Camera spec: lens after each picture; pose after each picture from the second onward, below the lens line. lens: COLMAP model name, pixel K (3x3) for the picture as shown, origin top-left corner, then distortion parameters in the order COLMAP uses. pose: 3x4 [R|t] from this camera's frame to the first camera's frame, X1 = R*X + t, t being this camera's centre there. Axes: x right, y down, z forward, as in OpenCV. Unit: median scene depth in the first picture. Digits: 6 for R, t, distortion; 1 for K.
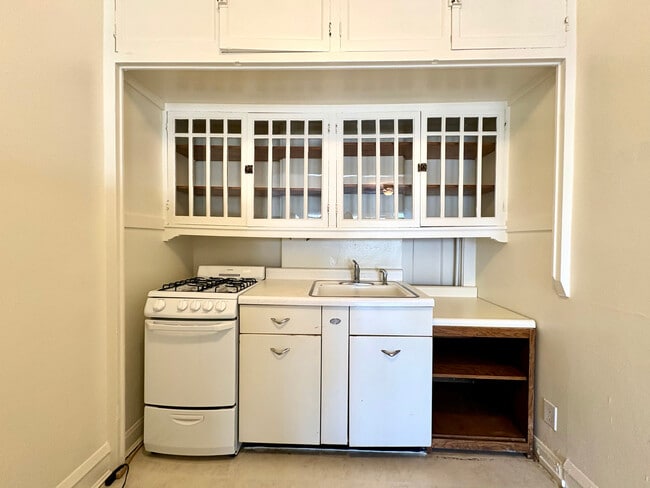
lens RADIAL K [[256.9, 0, 325.0], [0, 256.9, 244.0], [0, 0, 1]] dist [0.000786, -0.000011]
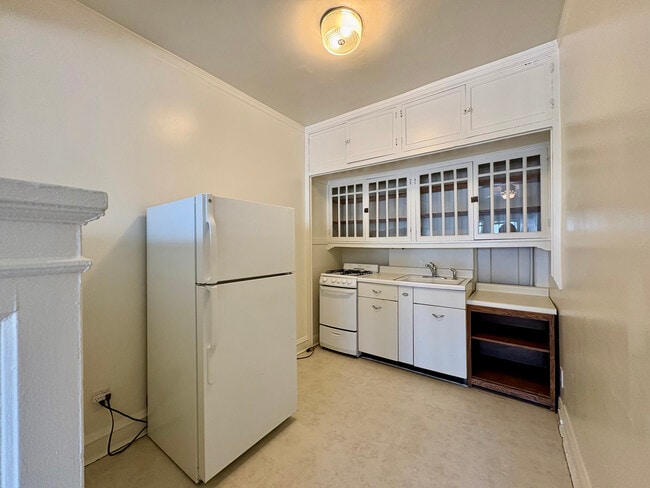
lens RADIAL K [[256.9, 0, 325.0], [0, 256.9, 244.0], [0, 0, 1]] dist [0.000786, -0.000011]
pose [[0.827354, -0.013854, -0.561510, 0.528546], [0.004044, 0.999817, -0.018710, -0.021363], [0.561666, 0.013209, 0.827259, -0.731908]]
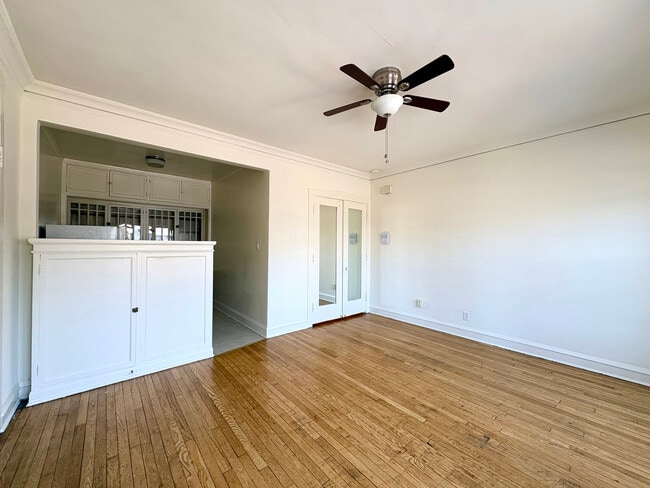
lens RADIAL K [[256.9, 0, 325.0], [0, 256.9, 244.0], [0, 0, 1]] dist [0.000786, -0.000011]
pose [[0.741023, -0.001889, 0.671477, -0.479390], [0.010726, 0.999902, -0.009023, -0.018558], [-0.671394, 0.013889, 0.740970, -2.960730]]
